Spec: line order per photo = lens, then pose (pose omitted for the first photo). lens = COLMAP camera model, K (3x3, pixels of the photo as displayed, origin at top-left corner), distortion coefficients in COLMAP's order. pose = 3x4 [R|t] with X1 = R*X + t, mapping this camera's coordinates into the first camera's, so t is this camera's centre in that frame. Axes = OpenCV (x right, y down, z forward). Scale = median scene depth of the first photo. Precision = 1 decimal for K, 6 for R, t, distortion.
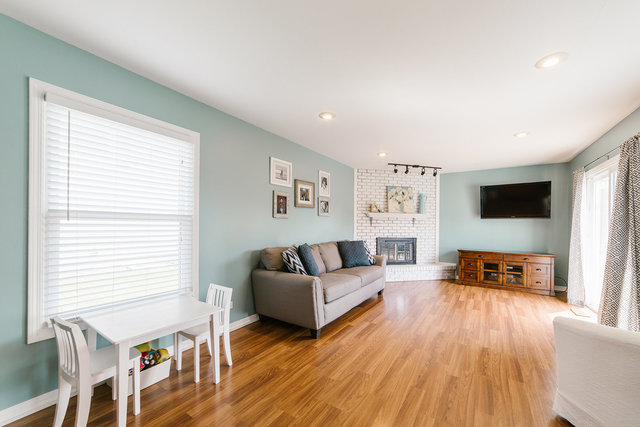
lens RADIAL K [[254.7, 0, 326.9], [0, 254.7, 223.1], [0, 0, 1]] dist [-0.003286, 0.001418]
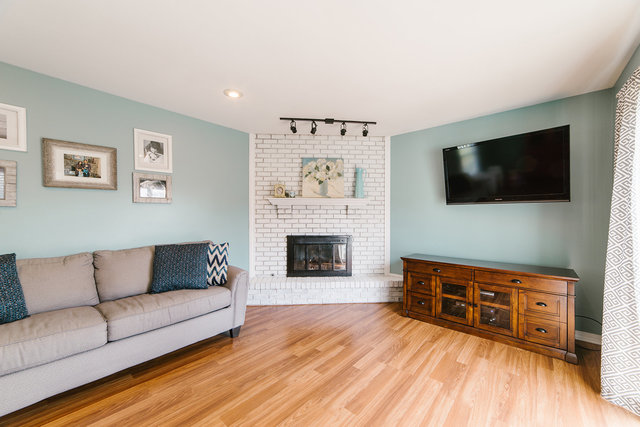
lens RADIAL K [[254.7, 0, 318.6], [0, 254.7, 213.8], [0, 0, 1]] dist [-0.003286, 0.001418]
pose [[0.989199, -0.010125, -0.146232, 0.429110], [0.009886, 0.999948, -0.002363, 0.003124], [0.146248, 0.000892, 0.989248, 0.401517]]
